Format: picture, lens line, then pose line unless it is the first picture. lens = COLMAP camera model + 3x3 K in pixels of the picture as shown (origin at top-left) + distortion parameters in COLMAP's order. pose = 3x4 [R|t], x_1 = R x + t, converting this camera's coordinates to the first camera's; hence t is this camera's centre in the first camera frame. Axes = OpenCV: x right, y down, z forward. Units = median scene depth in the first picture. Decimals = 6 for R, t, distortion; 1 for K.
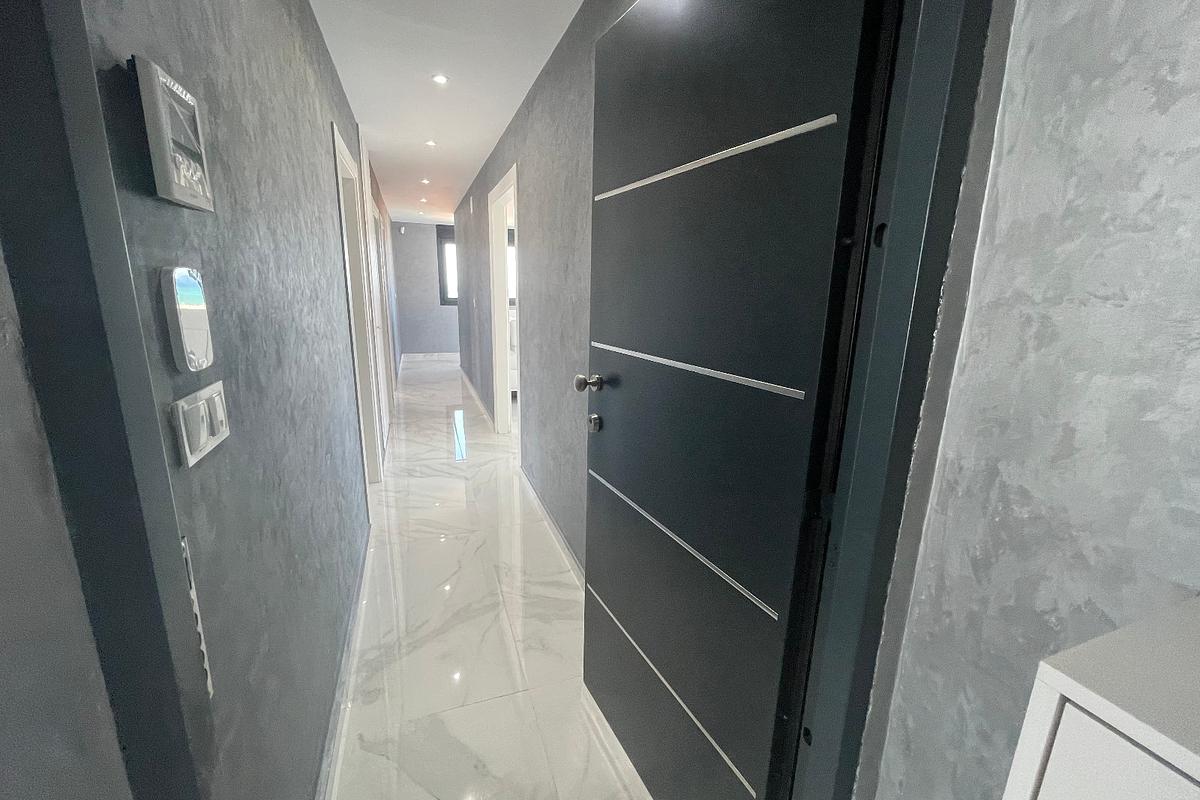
lens RADIAL K [[482.3, 0, 596.0], [0, 482.3, 394.7], [0, 0, 1]] dist [-0.000131, -0.000553]
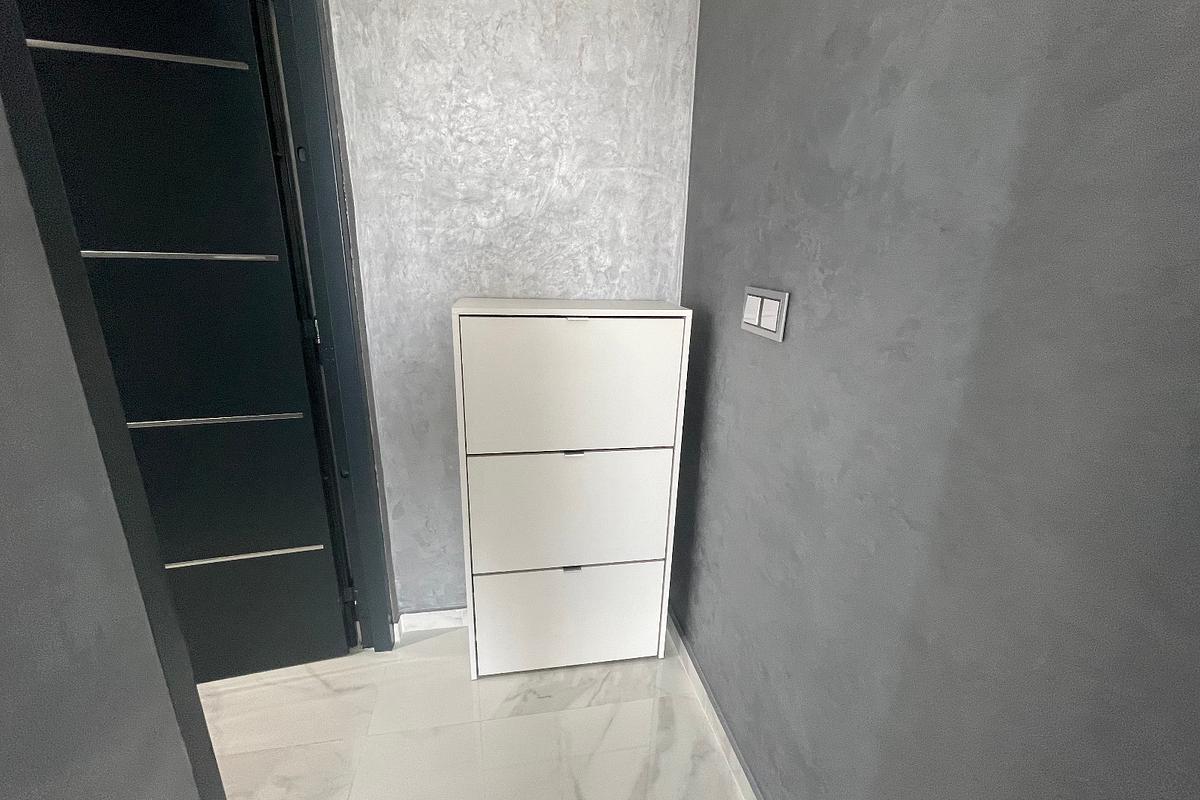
lens RADIAL K [[482.3, 0, 596.0], [0, 482.3, 394.7], [0, 0, 1]] dist [-0.000131, -0.000553]
pose [[0.176695, -0.291465, 0.940121, -0.498013], [0.191038, 0.947141, 0.257736, 0.111952], [-0.965548, 0.134058, 0.223036, -0.135251]]
